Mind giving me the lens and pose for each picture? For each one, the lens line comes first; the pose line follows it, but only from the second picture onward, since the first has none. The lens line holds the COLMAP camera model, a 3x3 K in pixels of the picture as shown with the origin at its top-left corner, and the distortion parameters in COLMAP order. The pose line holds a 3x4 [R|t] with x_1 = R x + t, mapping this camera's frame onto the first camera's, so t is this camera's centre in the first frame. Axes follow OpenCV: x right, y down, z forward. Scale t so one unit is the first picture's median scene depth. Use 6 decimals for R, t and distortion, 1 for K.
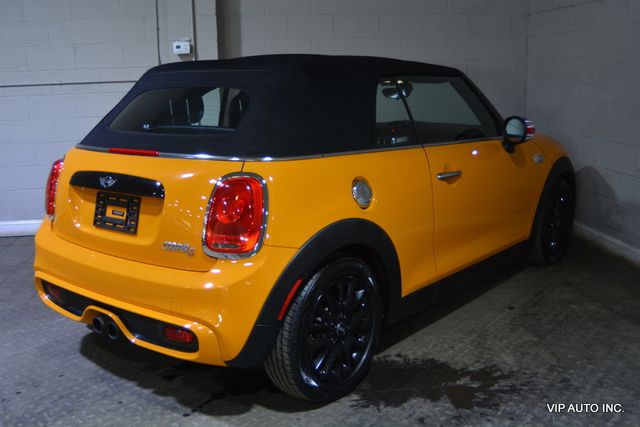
lens RADIAL K [[678.0, 0, 320.0], [0, 678.0, 213.5], [0, 0, 1]] dist [-0.076966, -0.002606]
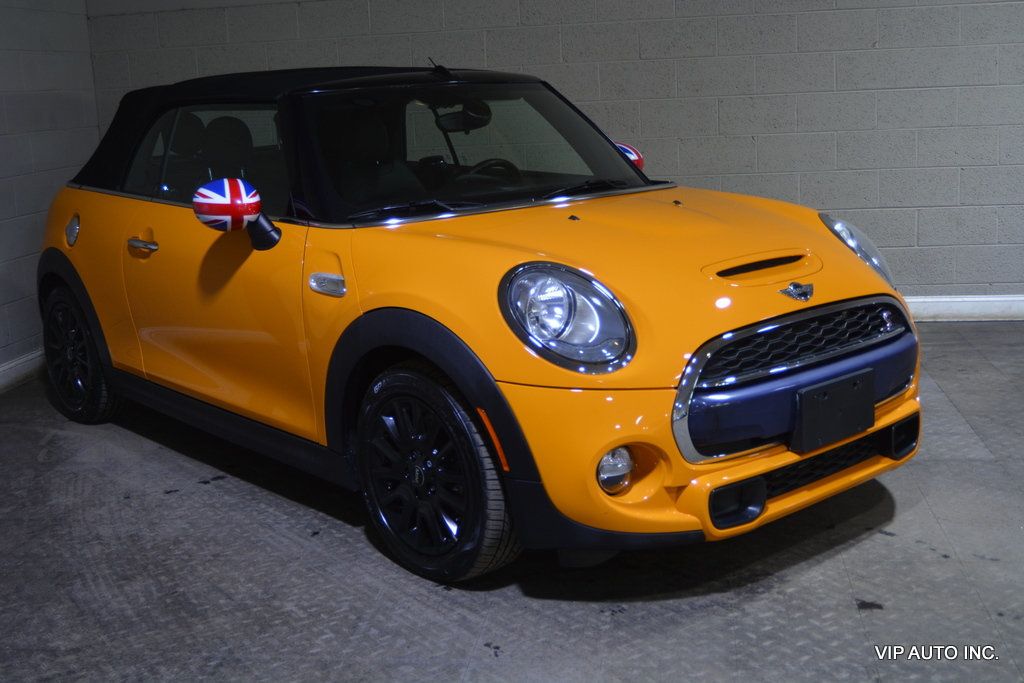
lens RADIAL K [[1234.2, 0, 512.0], [0, 1234.2, 341.5], [0, 0, 1]] dist [-0.068722, 0.005655]
pose [[0.257559, -0.186186, 0.948155, -1.370941], [0.237452, 0.963366, 0.124671, -0.107475], [-0.936632, 0.193031, 0.292333, 0.701428]]
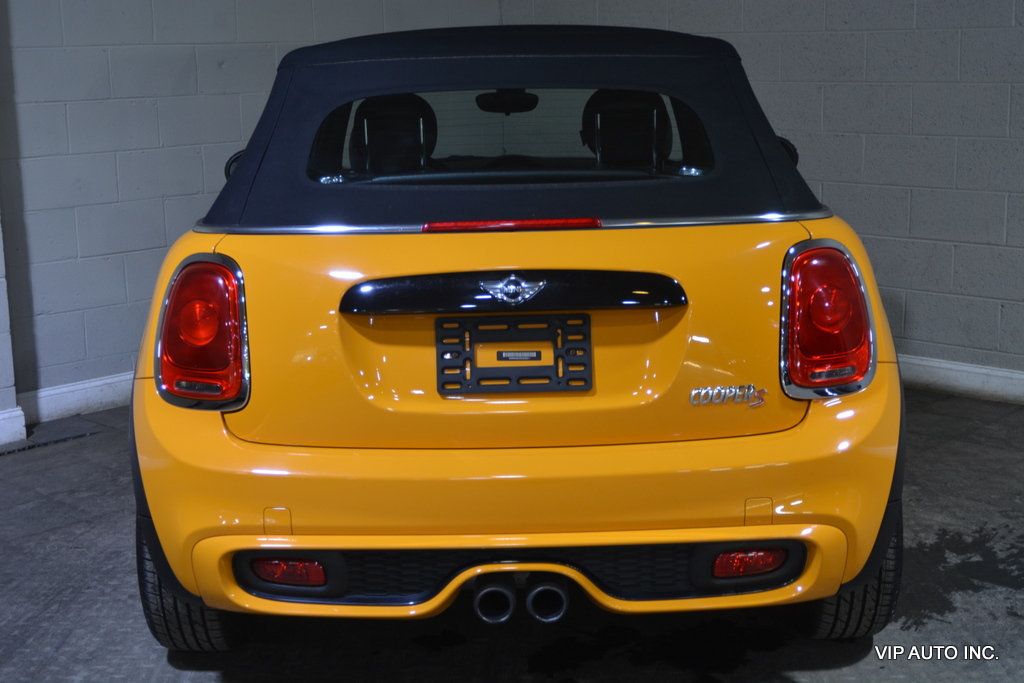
lens RADIAL K [[1448.4, 0, 512.0], [0, 1448.4, 341.5], [0, 0, 1]] dist [-0.040802, -0.030375]
pose [[0.775679, -0.119211, 0.619767, -0.851290], [0.131736, 0.990951, 0.025731, -0.033459], [-0.617226, 0.061687, 0.784364, 0.189377]]
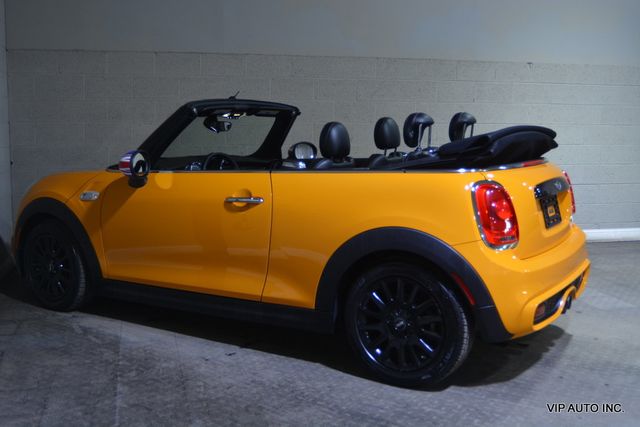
lens RADIAL K [[718.8, 0, 320.0], [0, 718.8, 213.5], [0, 0, 1]] dist [-0.073111, 0.017680]
pose [[-0.128244, -0.105782, 0.986085, -1.407199], [0.198959, 0.971337, 0.130076, -0.229367], [-0.971581, 0.212871, -0.103522, 1.415814]]
